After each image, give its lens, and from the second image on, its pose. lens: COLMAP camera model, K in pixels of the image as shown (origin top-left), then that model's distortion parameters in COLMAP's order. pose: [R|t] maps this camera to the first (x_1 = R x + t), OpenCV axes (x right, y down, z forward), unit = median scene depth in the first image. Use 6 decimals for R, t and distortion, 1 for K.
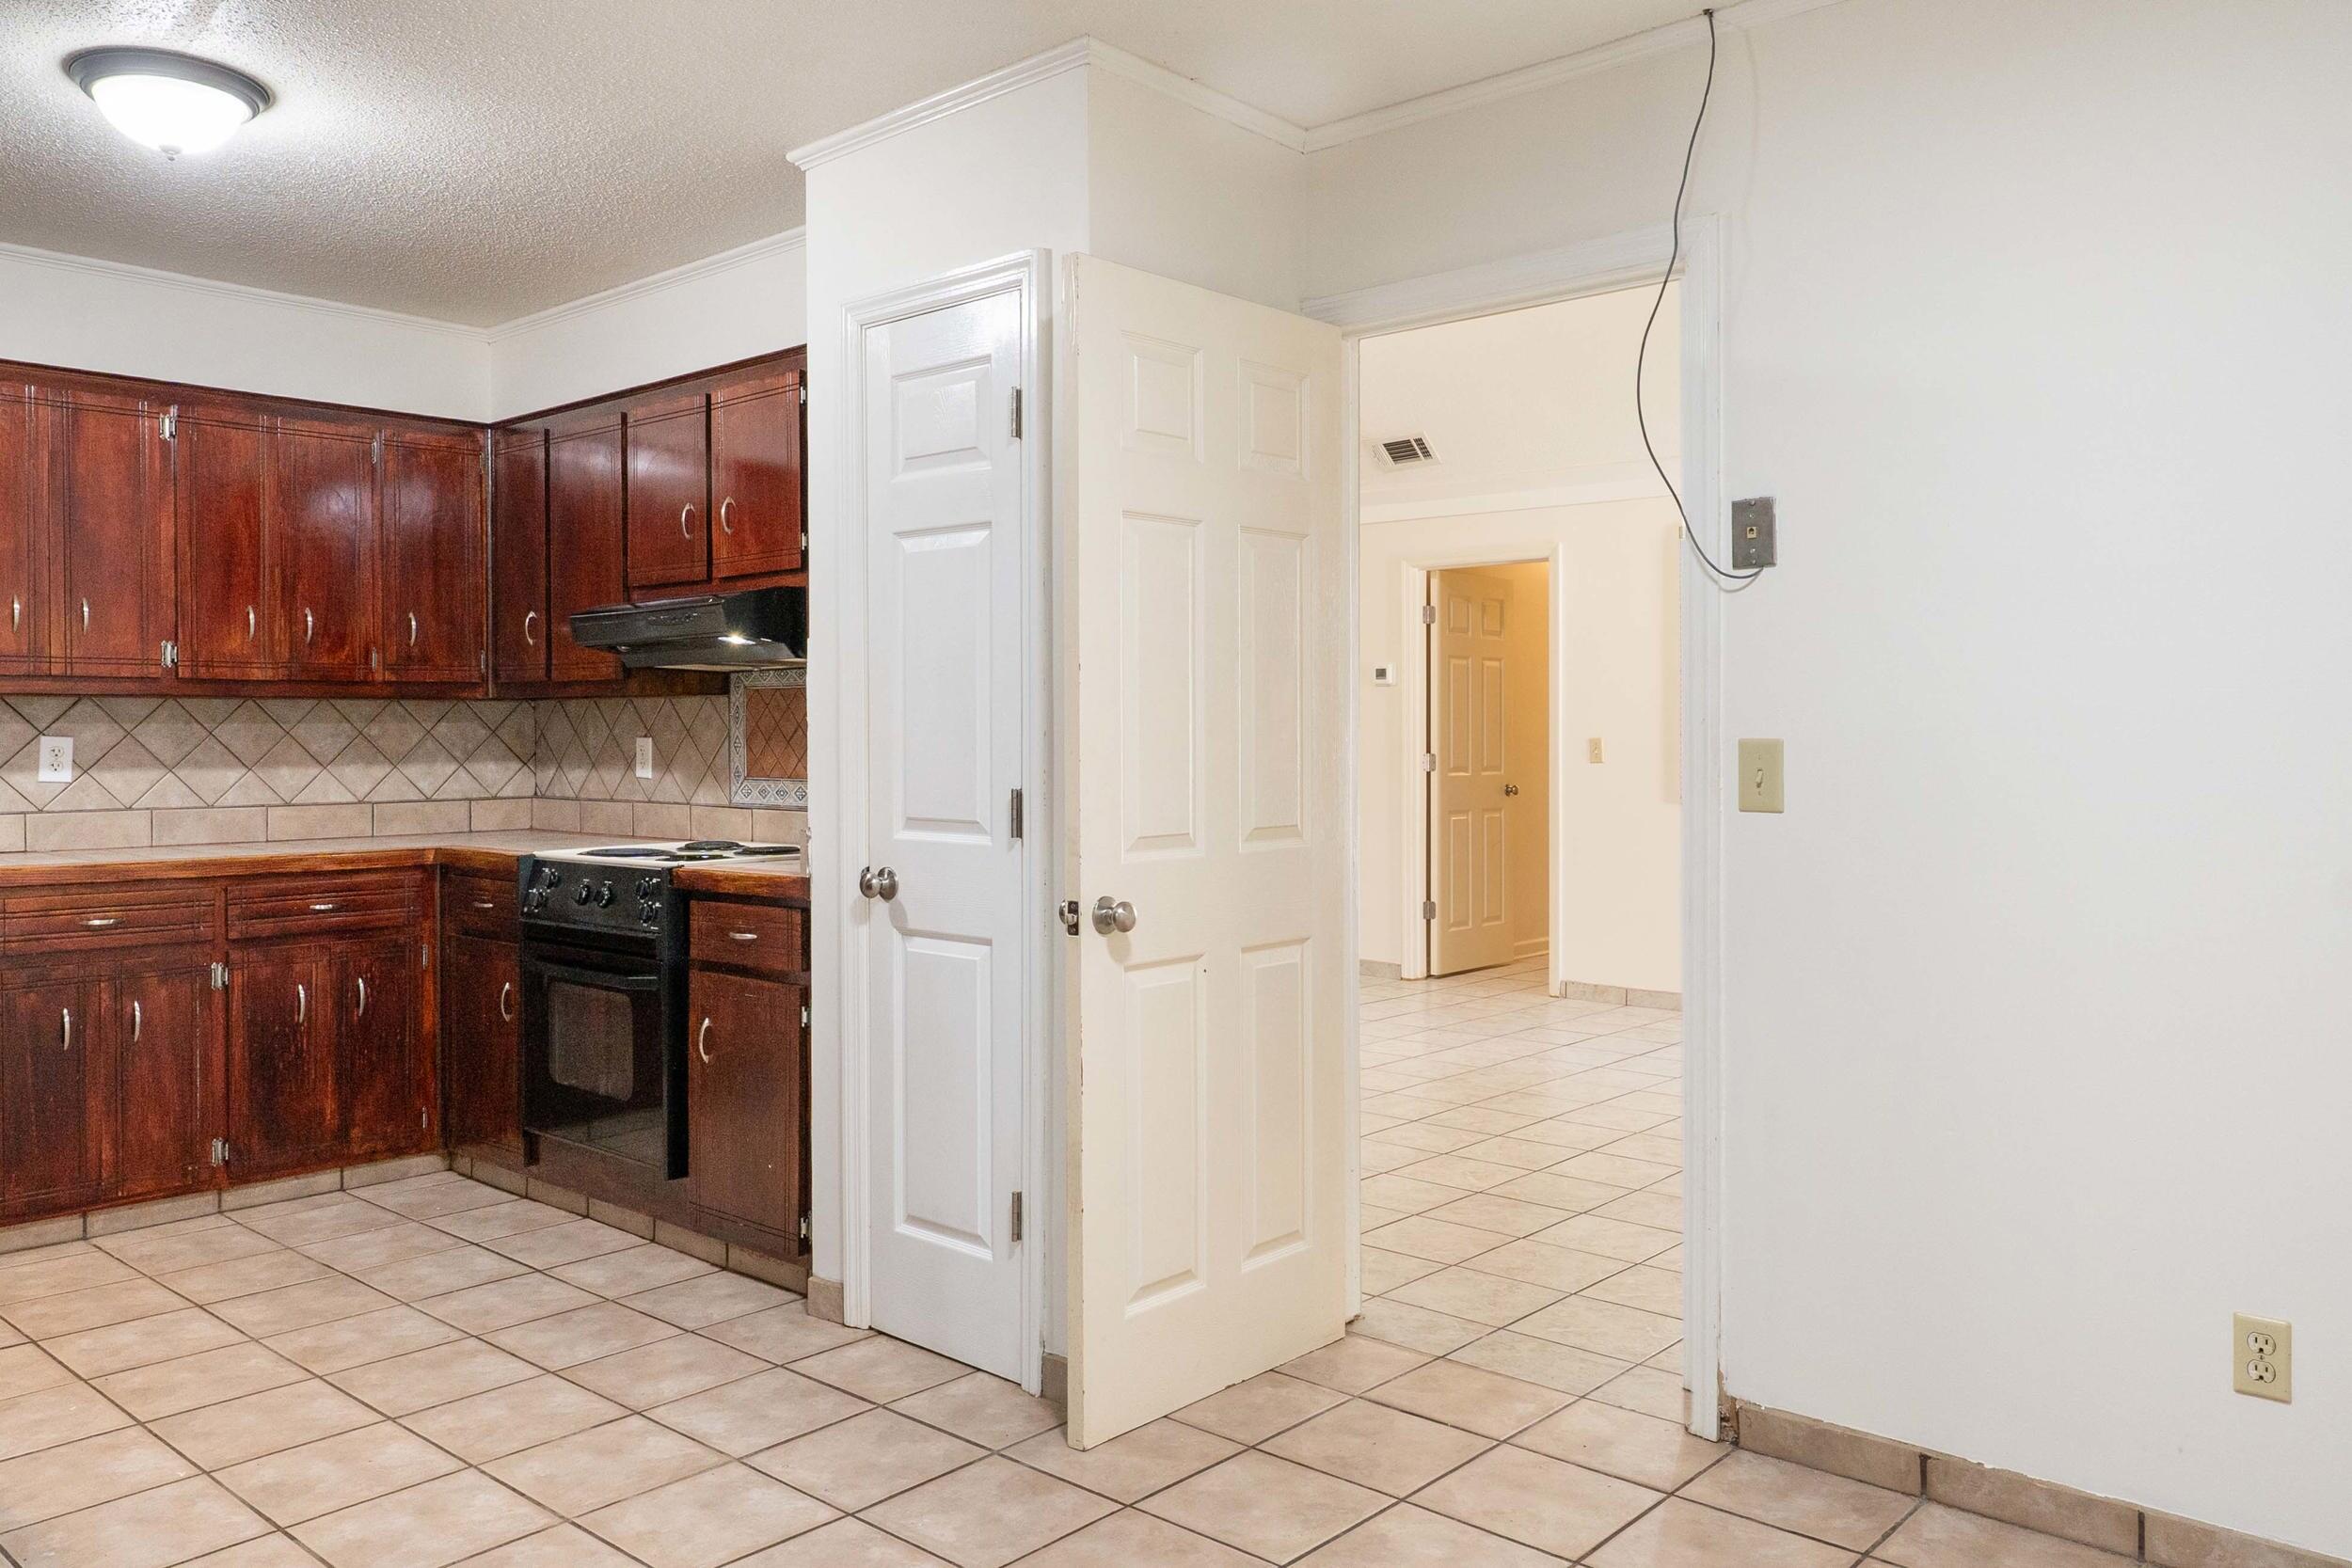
lens RADIAL K [[1729.3, 0, 1166.1], [0, 1729.3, 776.2], [0, 0, 1]] dist [-0.004148, -0.002758]
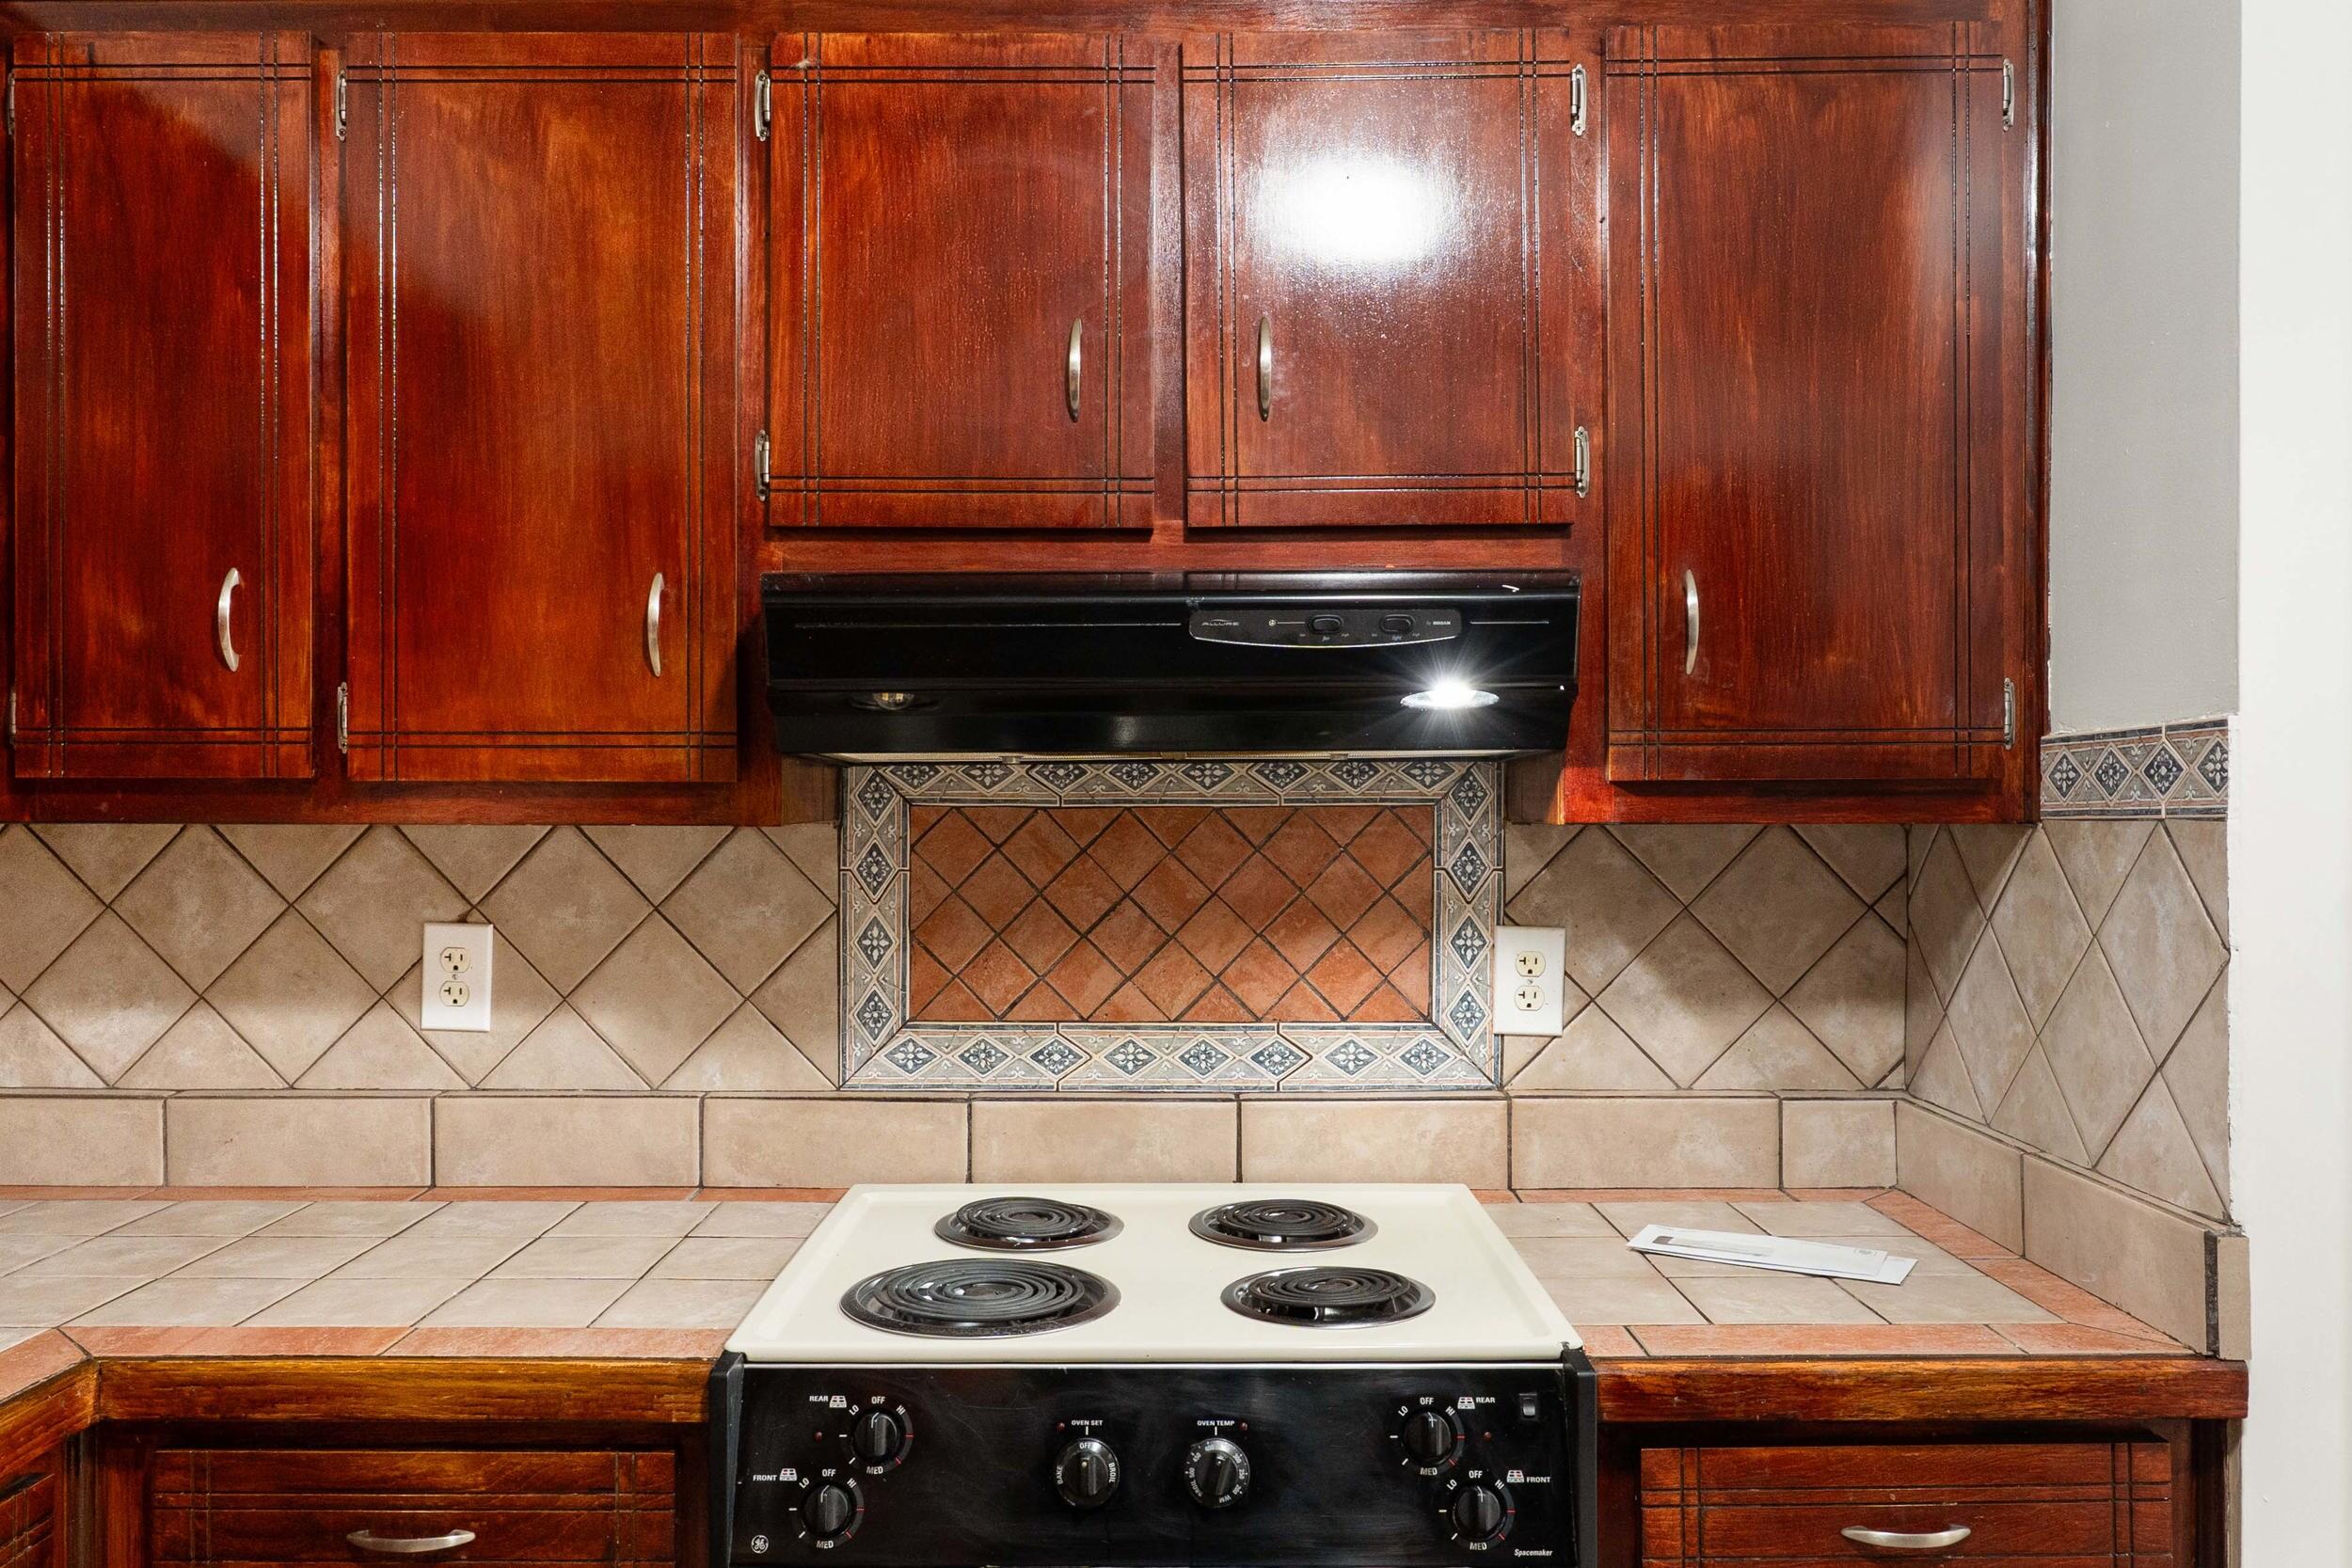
lens RADIAL K [[1747.5, 0, 1178.5], [0, 1747.5, 842.2], [0, 0, 1]] dist [-0.001553, 0.003823]
pose [[0.749012, -0.012697, 0.662435, -0.467453], [0.013421, 0.999902, 0.003990, -0.042450], [-0.662420, 0.005902, 0.749109, 0.649025]]
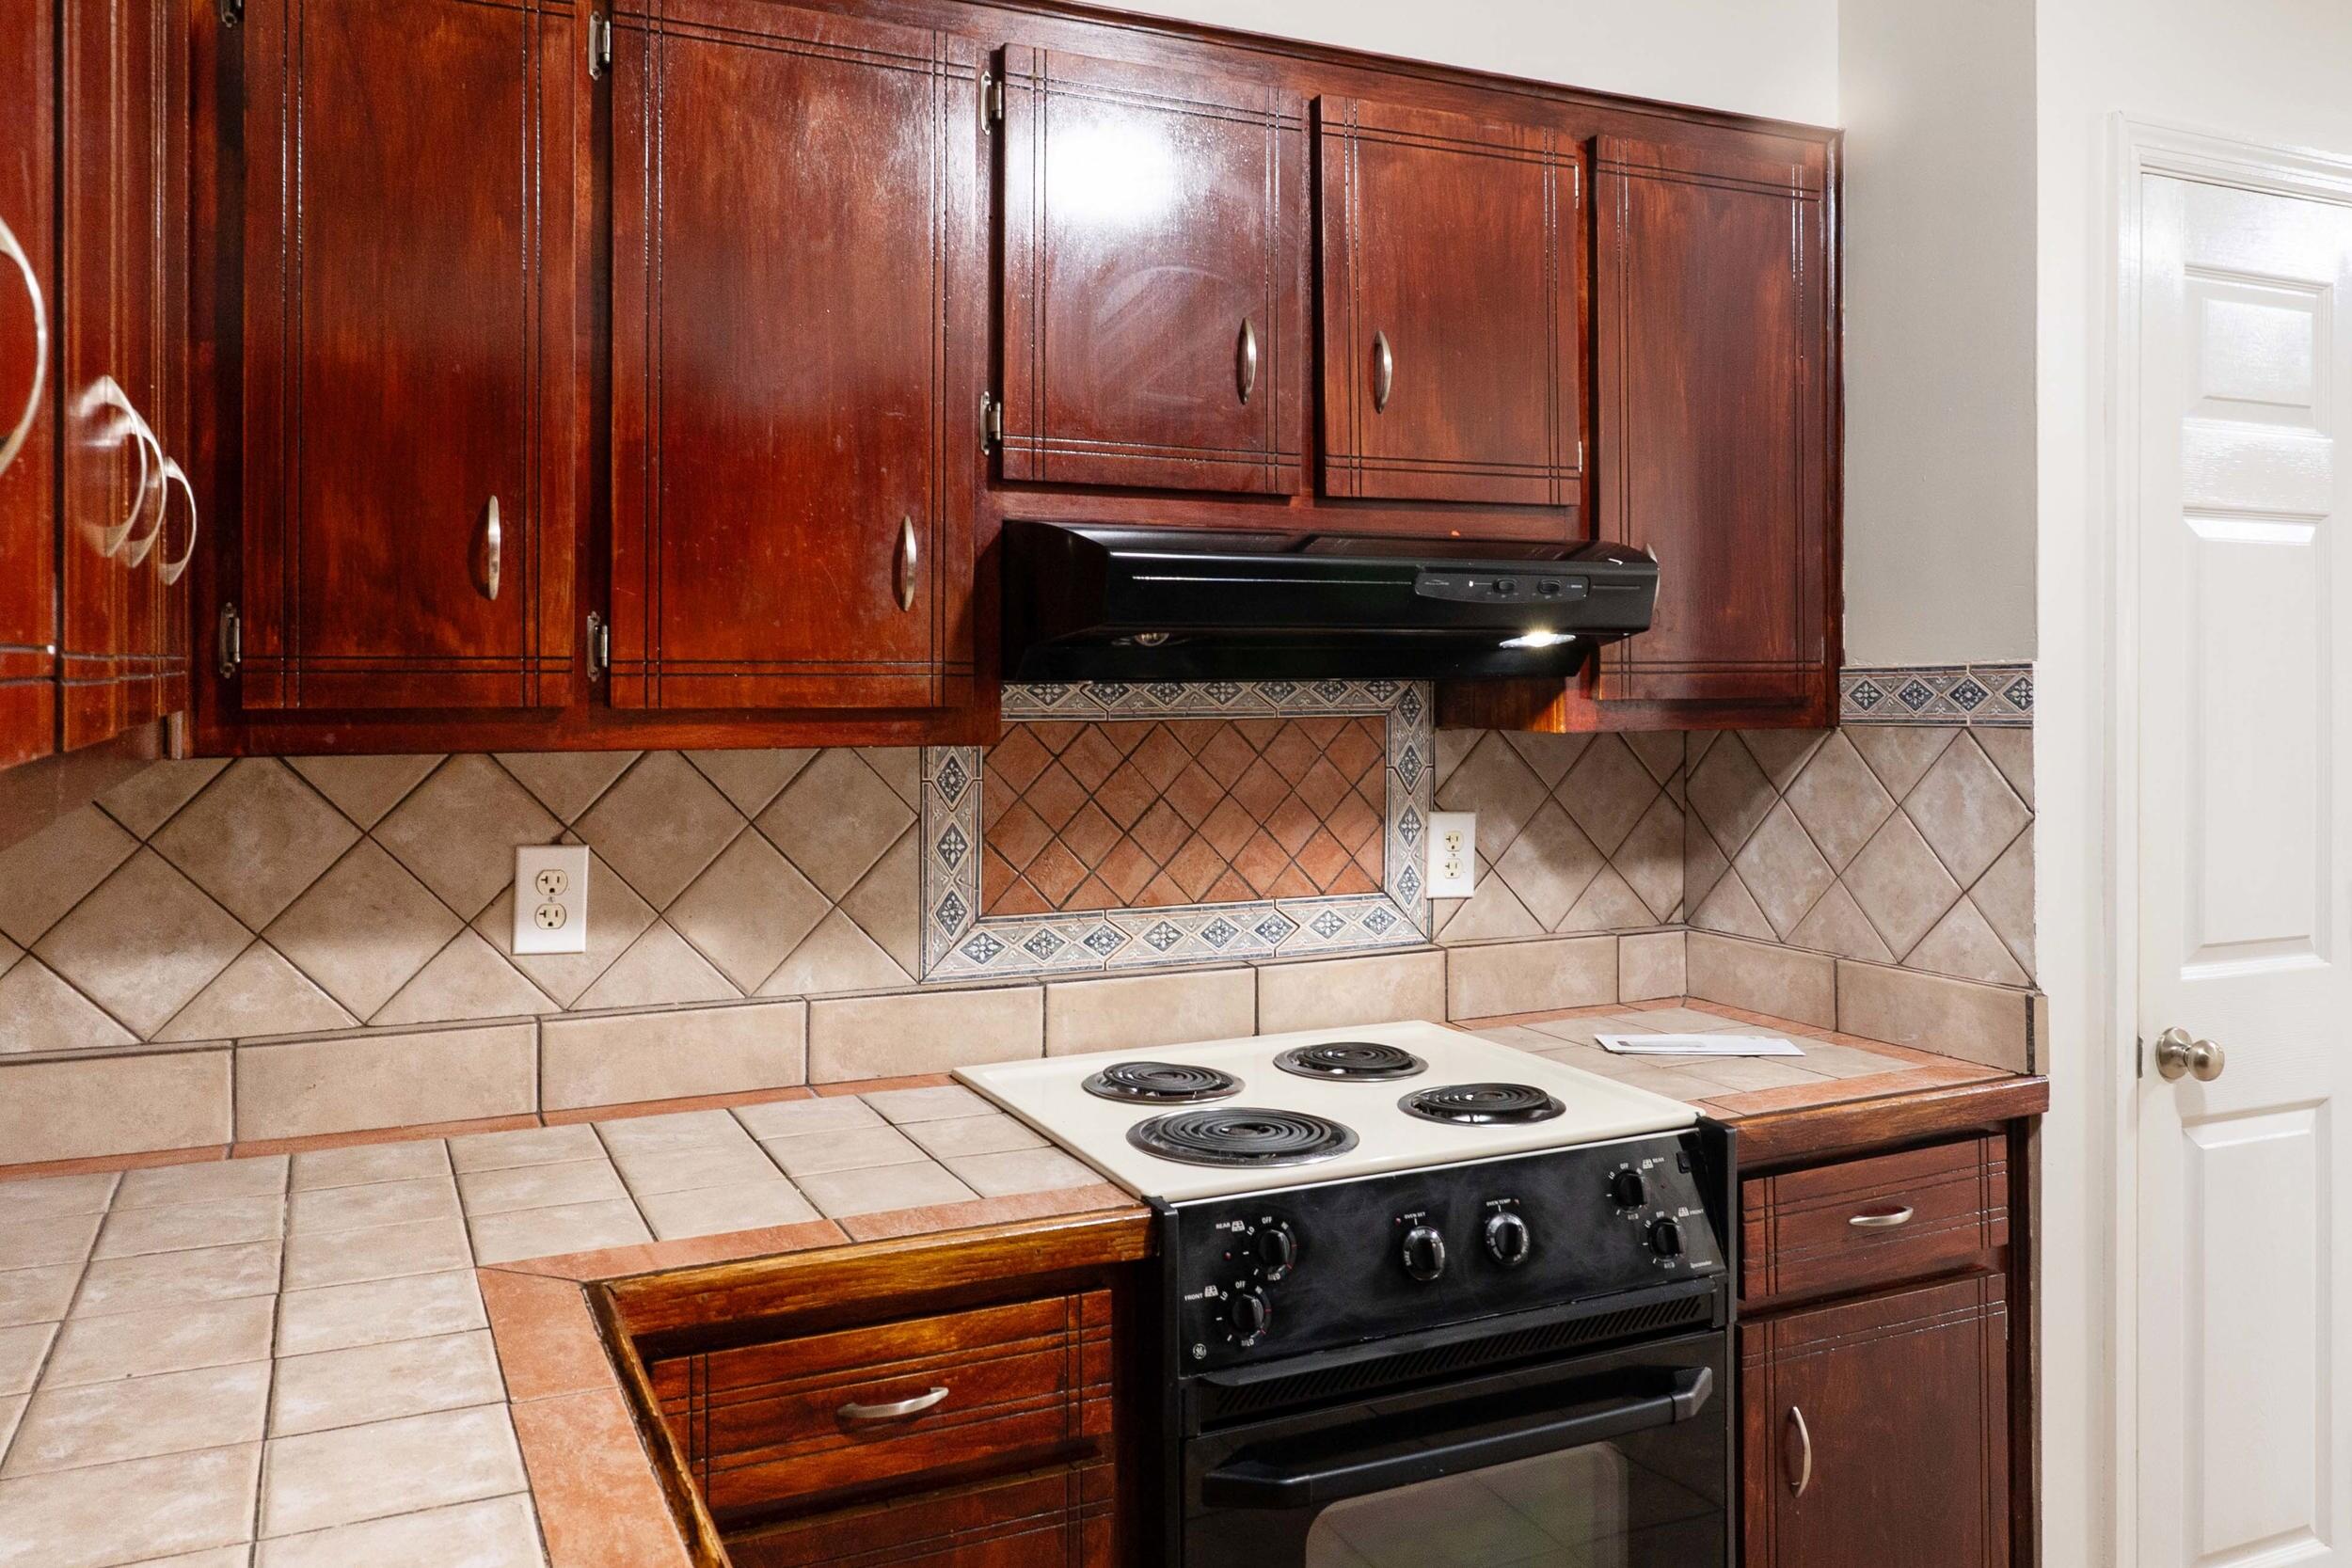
lens RADIAL K [[1768.7, 0, 1167.2], [0, 1768.7, 709.4], [0, 0, 1]] dist [-0.002441, 0.004506]
pose [[0.388571, -0.014070, 0.921311, -0.646682], [0.022696, 0.999726, 0.005696, -0.054861], [-0.921139, 0.018697, 0.388784, 0.775560]]
